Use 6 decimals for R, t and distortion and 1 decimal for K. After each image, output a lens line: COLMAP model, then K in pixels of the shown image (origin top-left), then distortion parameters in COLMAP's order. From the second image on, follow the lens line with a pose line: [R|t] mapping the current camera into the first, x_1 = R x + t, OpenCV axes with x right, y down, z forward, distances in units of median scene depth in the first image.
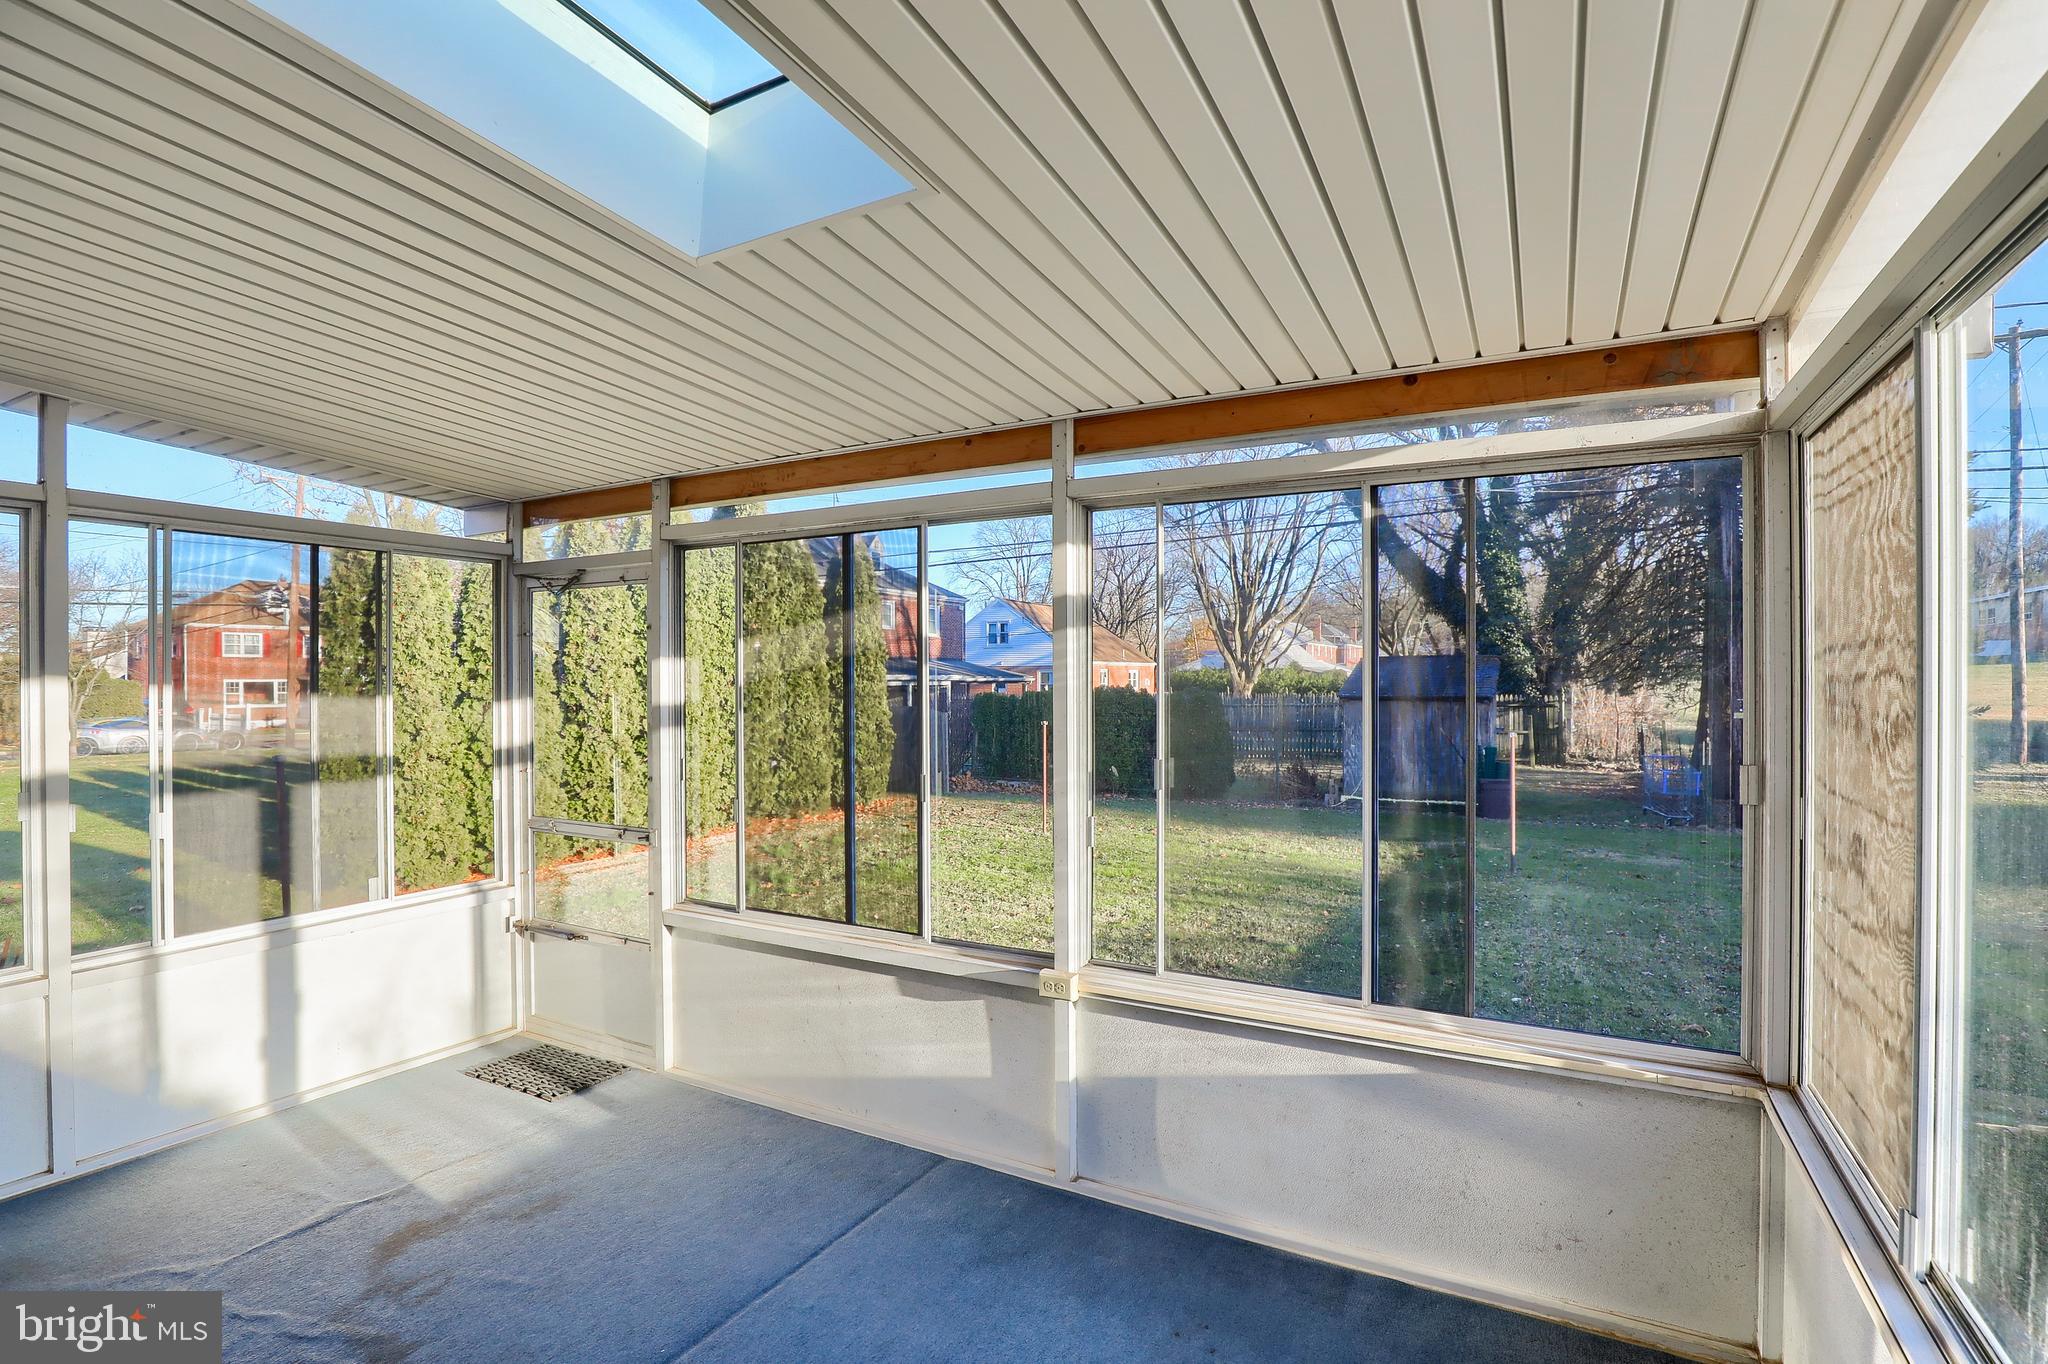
lens RADIAL K [[959.1, 0, 1056.5], [0, 959.1, 694.9], [0, 0, 1]] dist [-0.021211, 0.001030]
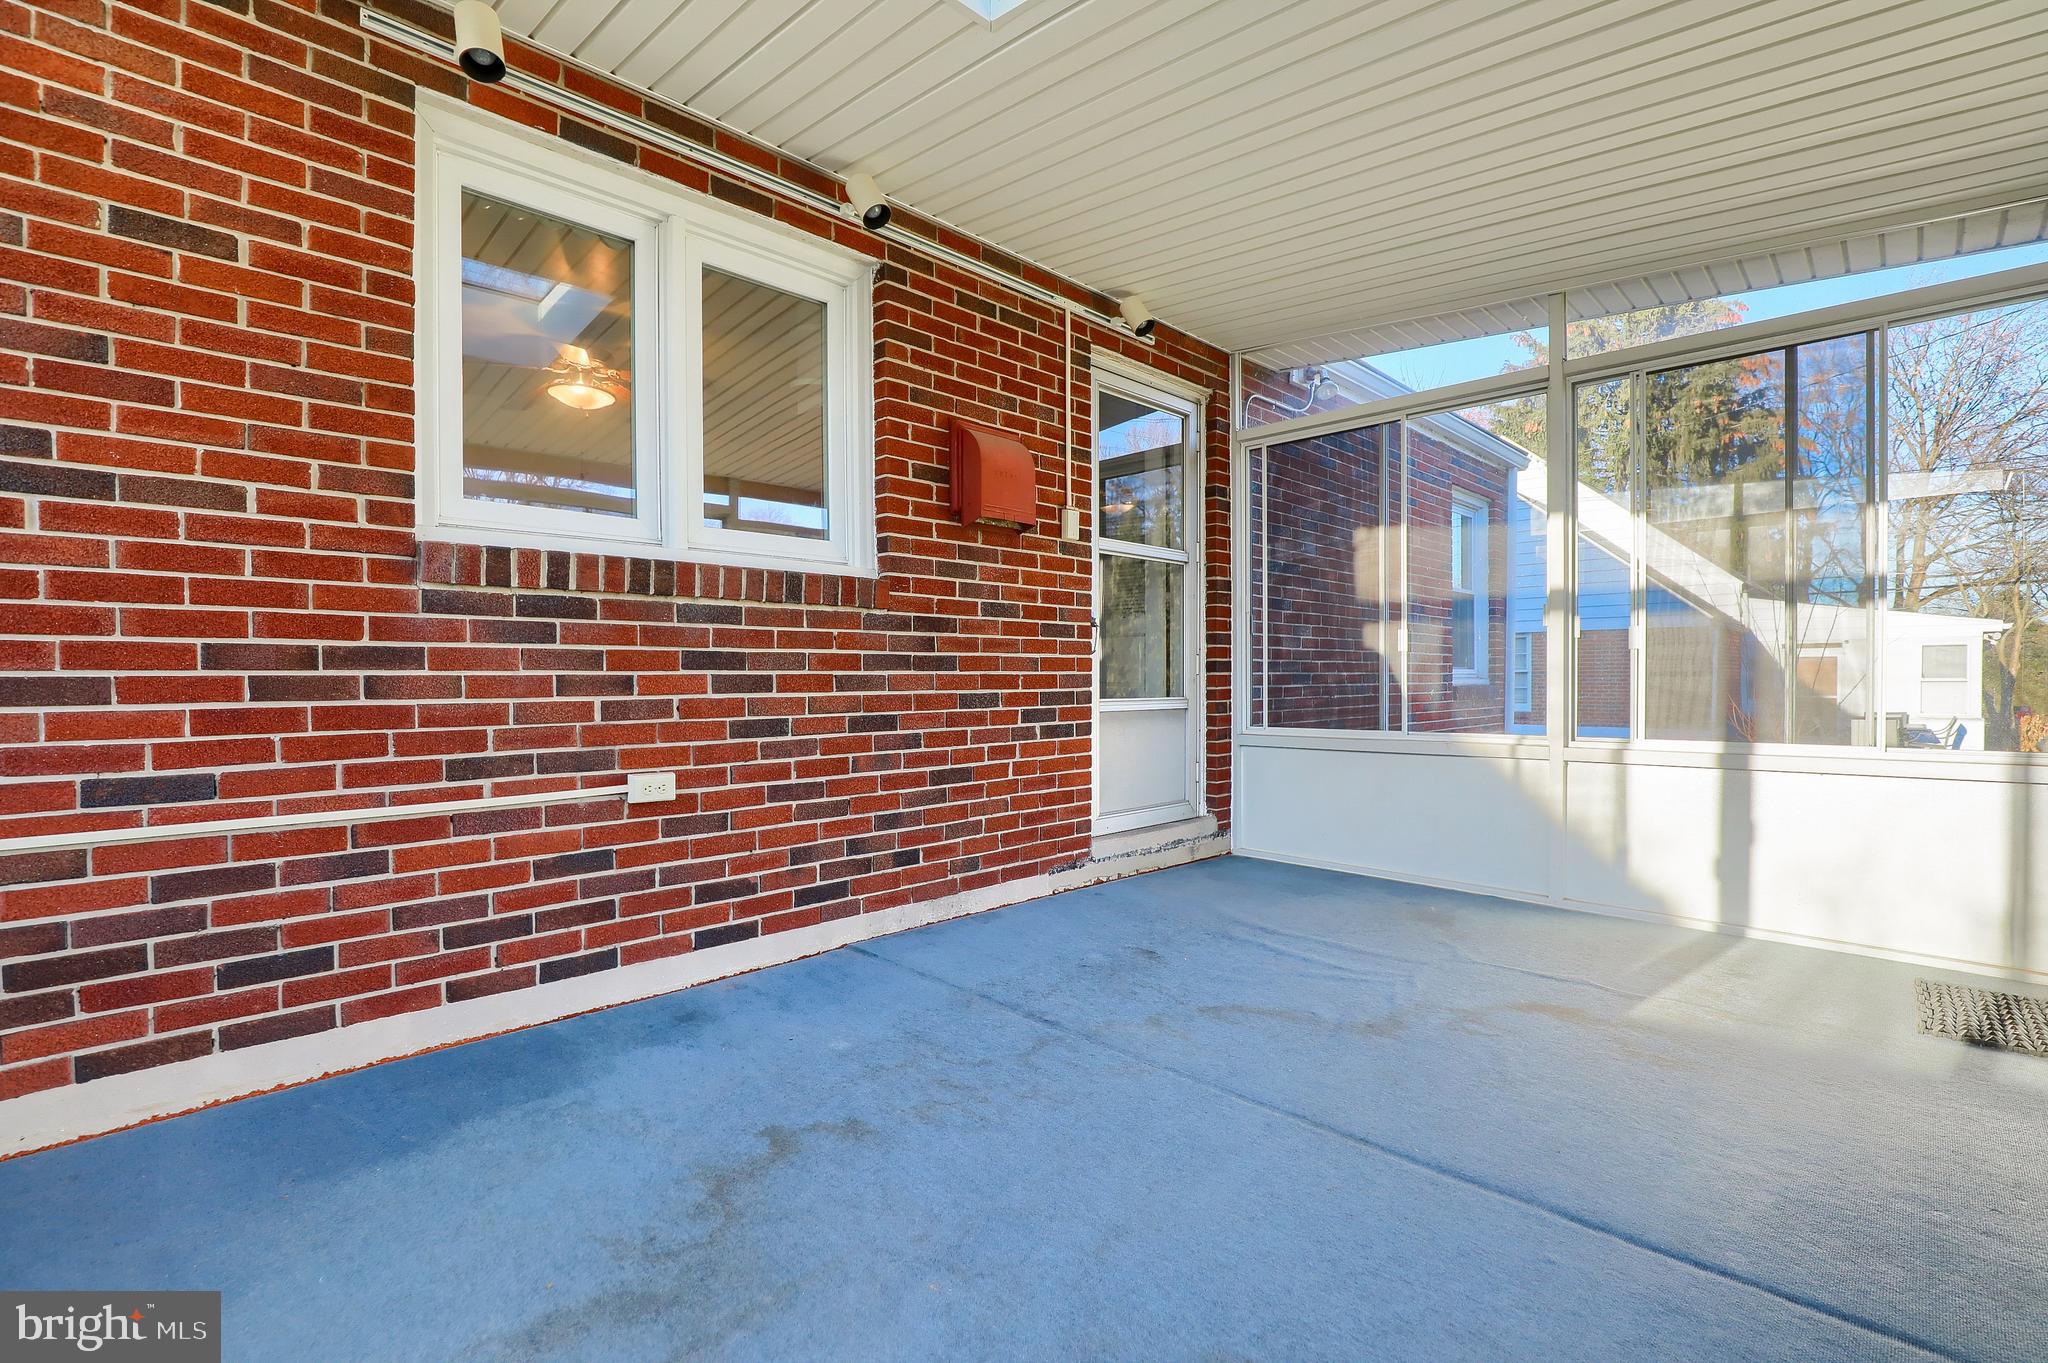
lens RADIAL K [[959.1, 0, 1056.5], [0, 959.1, 694.4], [0, 0, 1]] dist [-0.021211, 0.001030]
pose [[-0.268867, 0.025330, -0.962844, 0.346878], [-0.006503, 0.999584, 0.028113, 0.177383], [0.963155, 0.013820, -0.268590, 0.628316]]
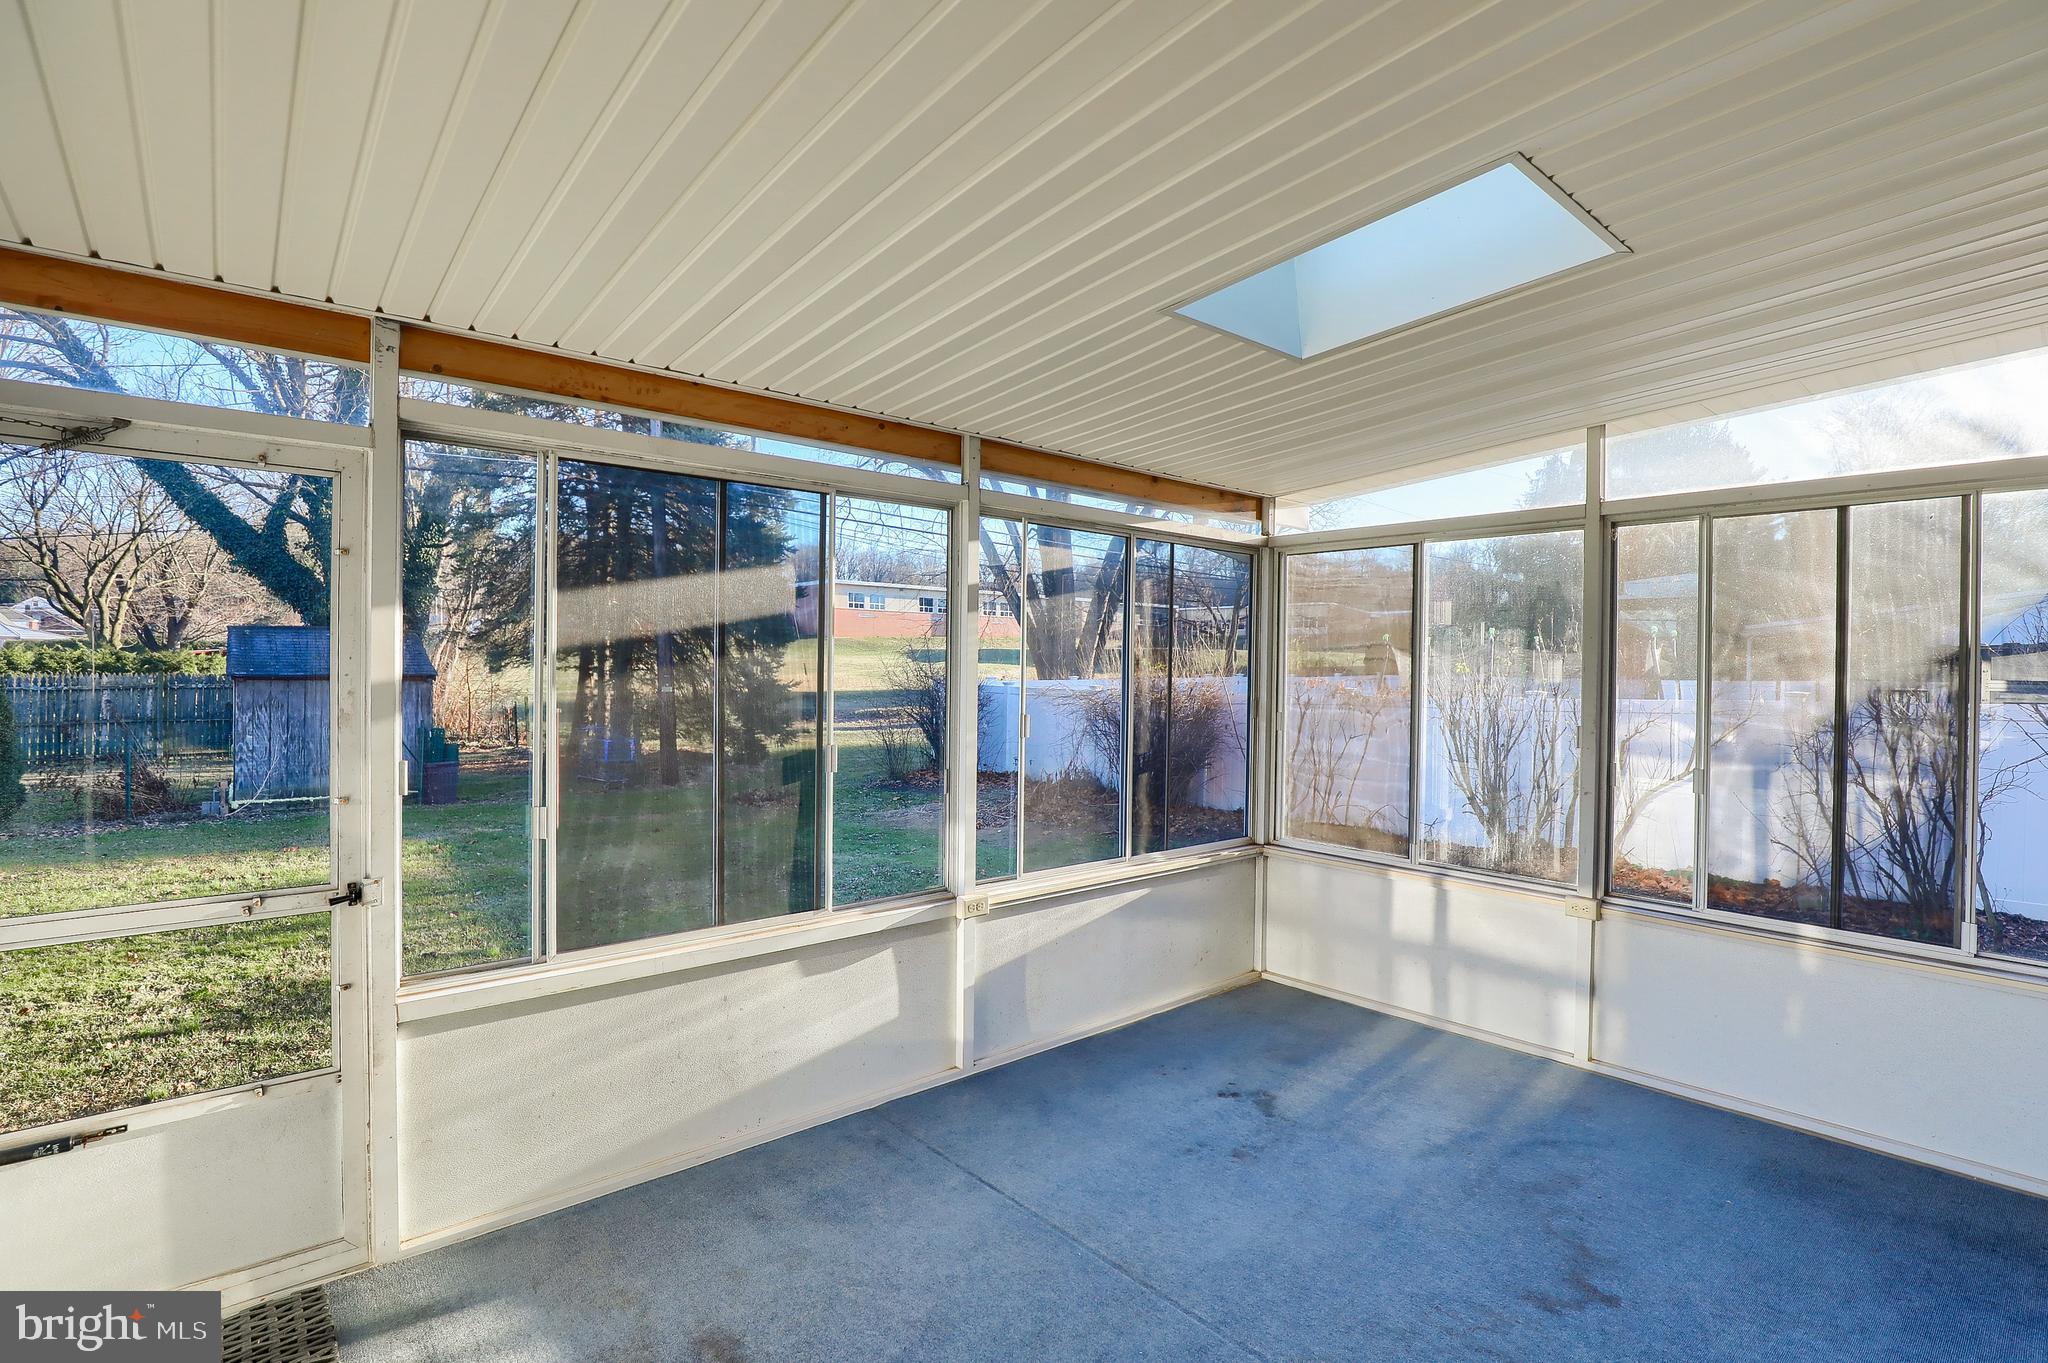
lens RADIAL K [[959.1, 0, 1056.5], [0, 959.1, 694.4], [0, 0, 1]] dist [-0.021211, 0.001030]
pose [[0.355542, -0.018566, 0.934476, -1.003434], [0.000222, 0.999804, 0.019779, 0.010730], [-0.934660, -0.006825, 0.355477, 0.438192]]
